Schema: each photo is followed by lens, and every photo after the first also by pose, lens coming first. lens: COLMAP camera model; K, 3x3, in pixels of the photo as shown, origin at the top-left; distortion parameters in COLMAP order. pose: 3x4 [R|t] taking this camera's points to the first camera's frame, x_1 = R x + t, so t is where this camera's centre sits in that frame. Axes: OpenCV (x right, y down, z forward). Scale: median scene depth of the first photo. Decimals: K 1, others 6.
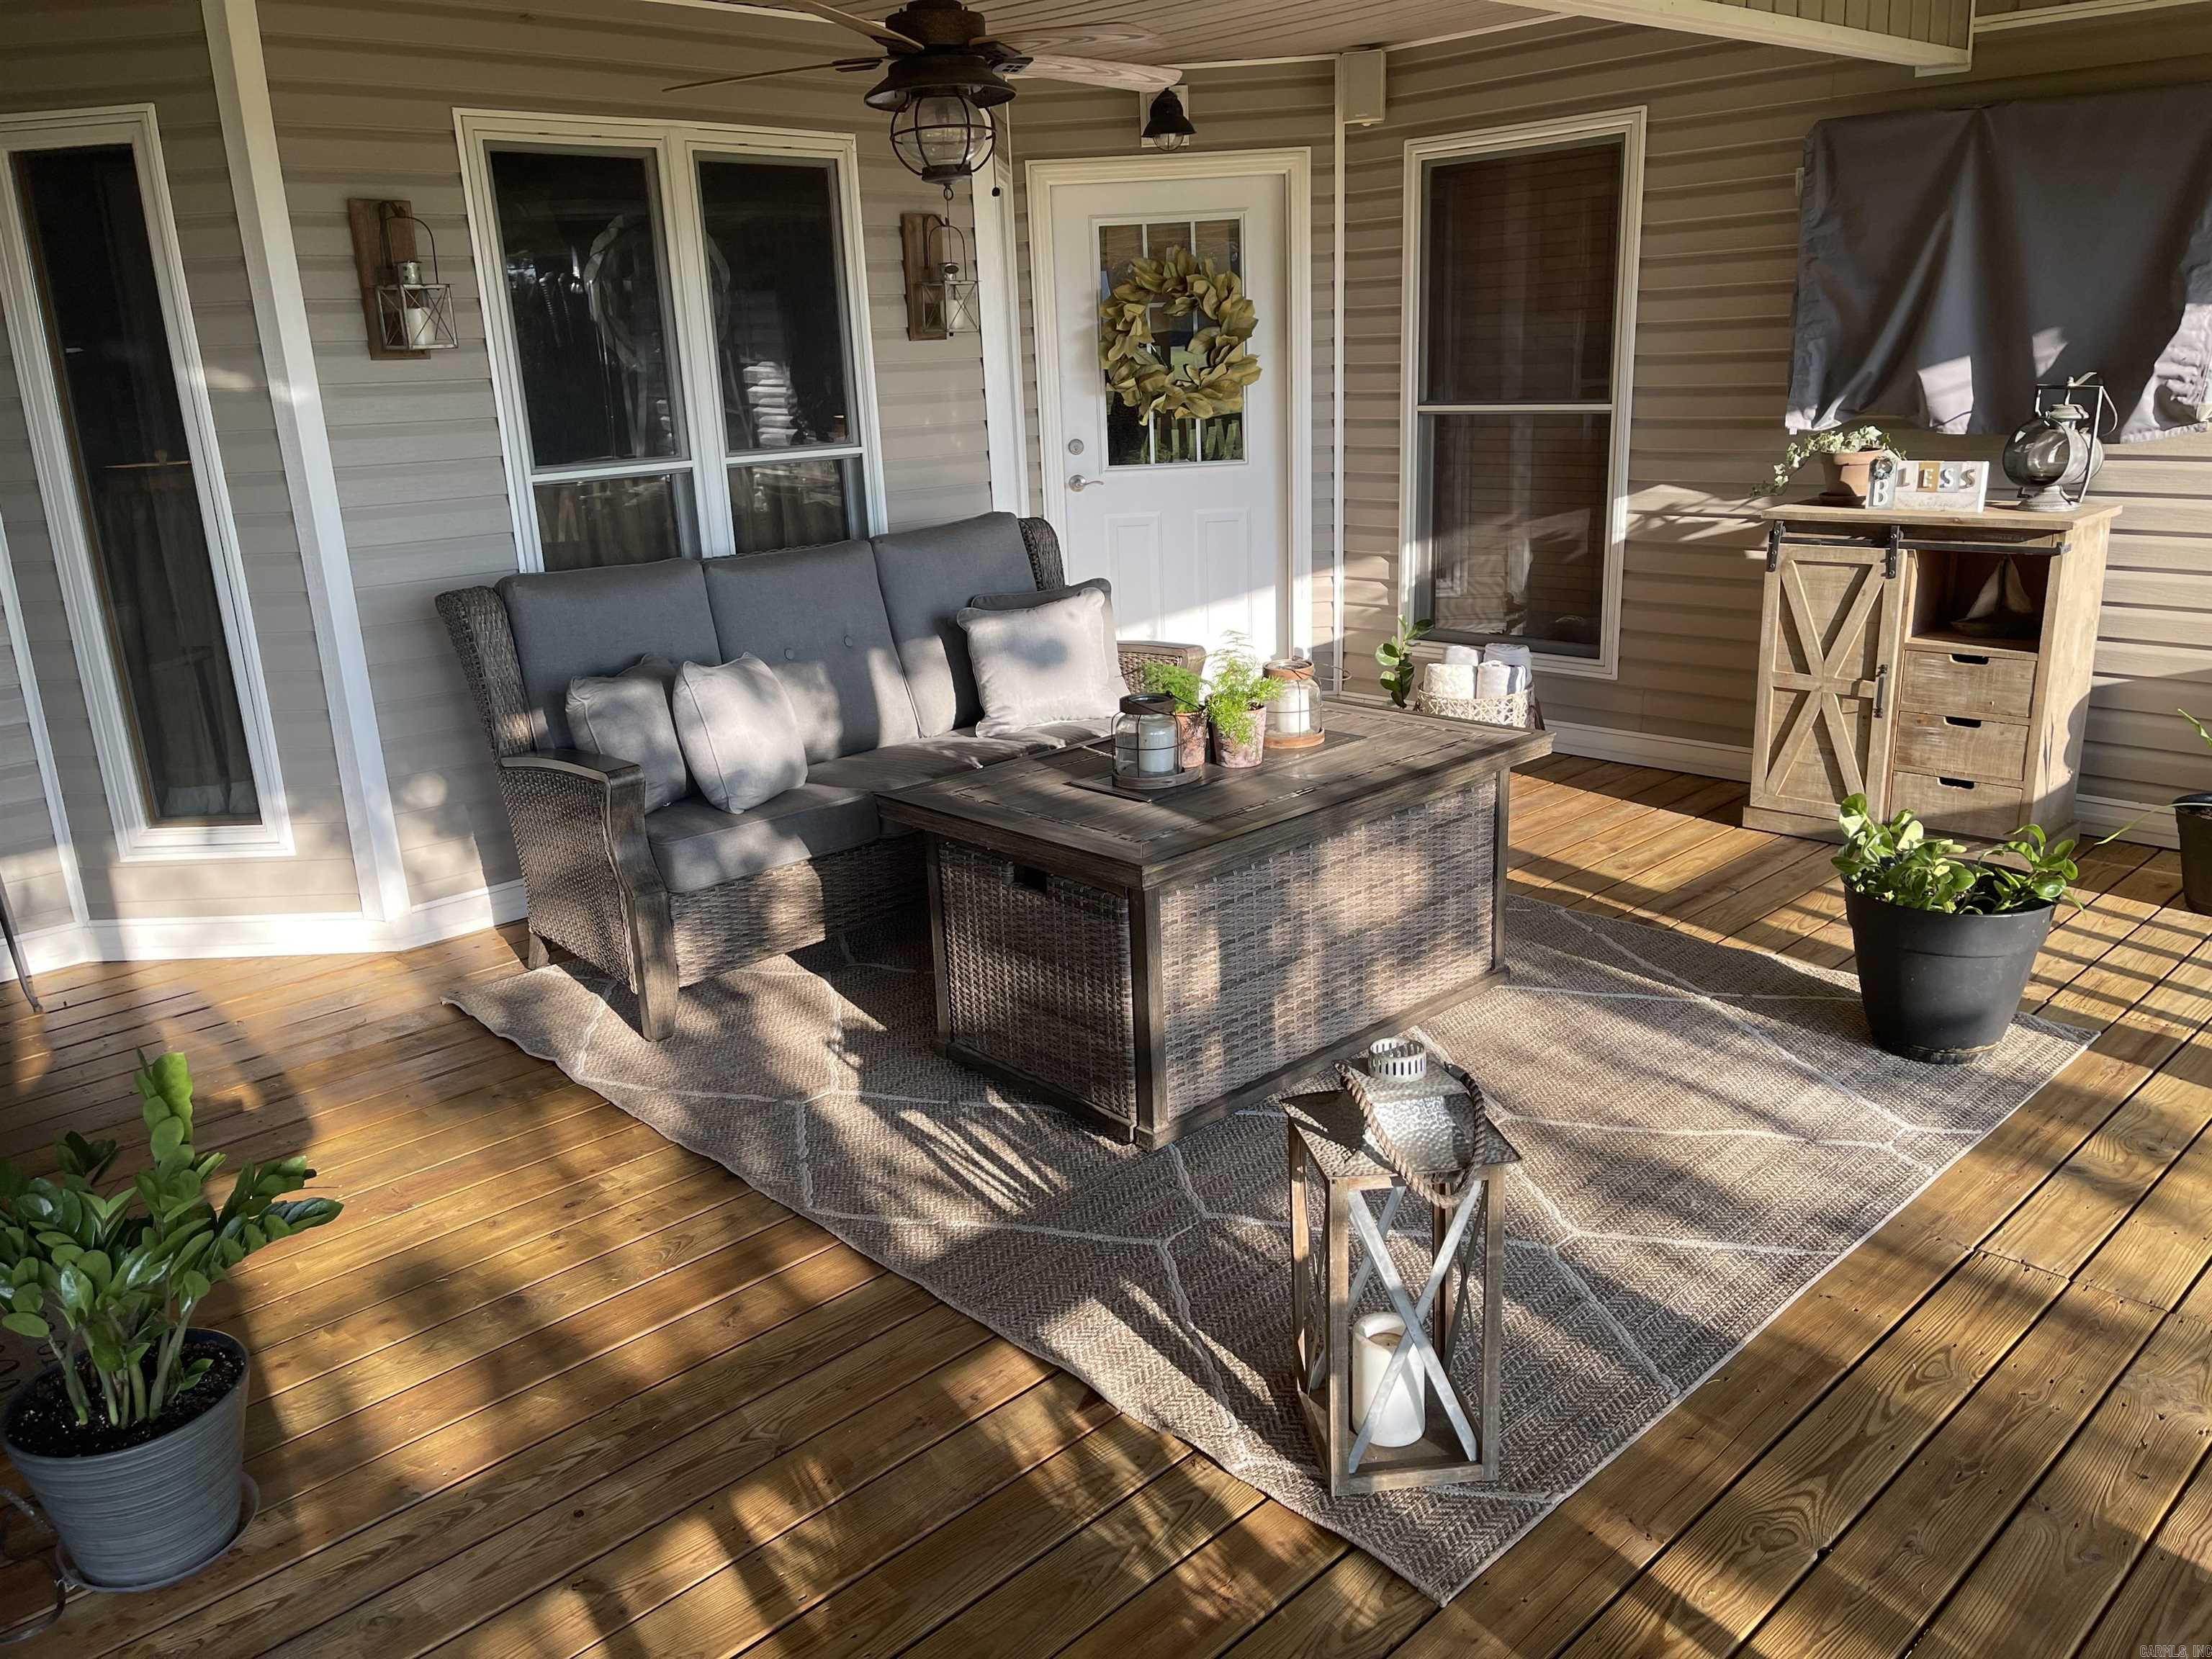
lens RADIAL K [[1693.2, 0, 1115.9], [0, 1693.2, 842.3], [0, 0, 1]] dist [0.048369, -0.035379]
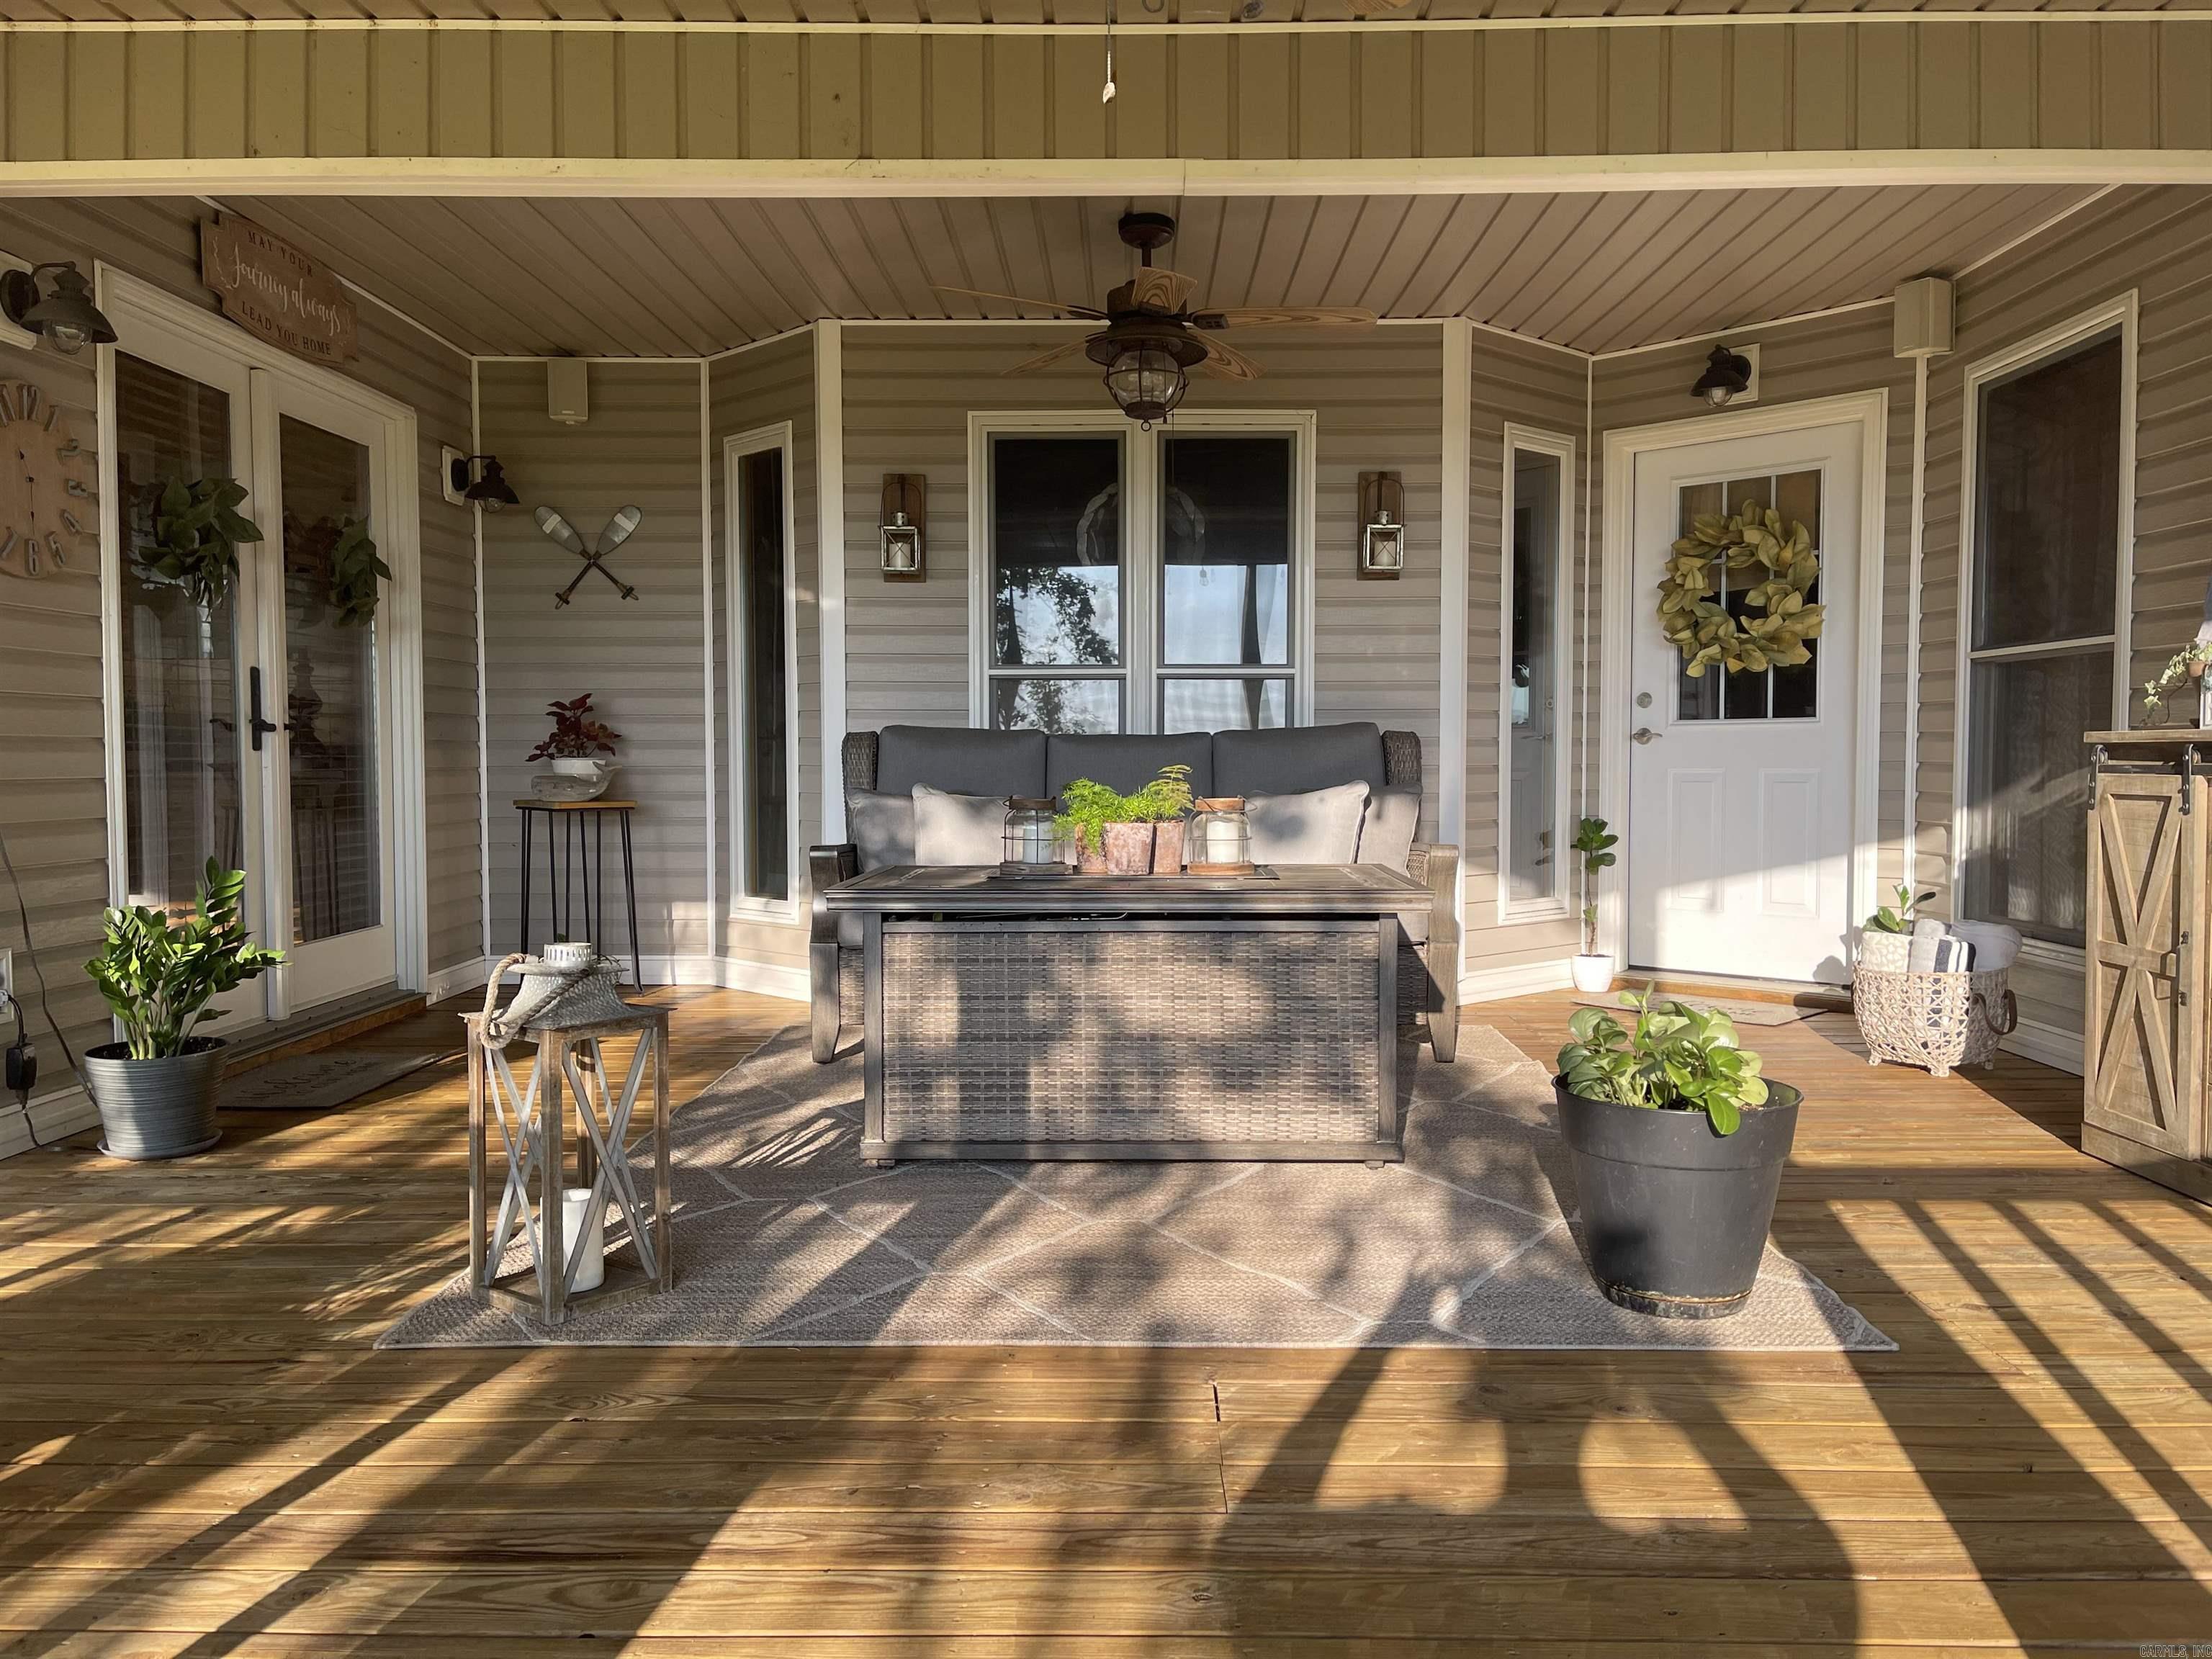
lens RADIAL K [[1693.2, 0, 1121.4], [0, 1693.2, 827.3], [0, 0, 1]] dist [0.048369, -0.035379]
pose [[0.721924, 0.070523, -0.688369, 0.631286], [-0.221313, 0.966073, -0.133127, 0.053950], [0.655627, 0.248452, 0.713039, 0.160278]]
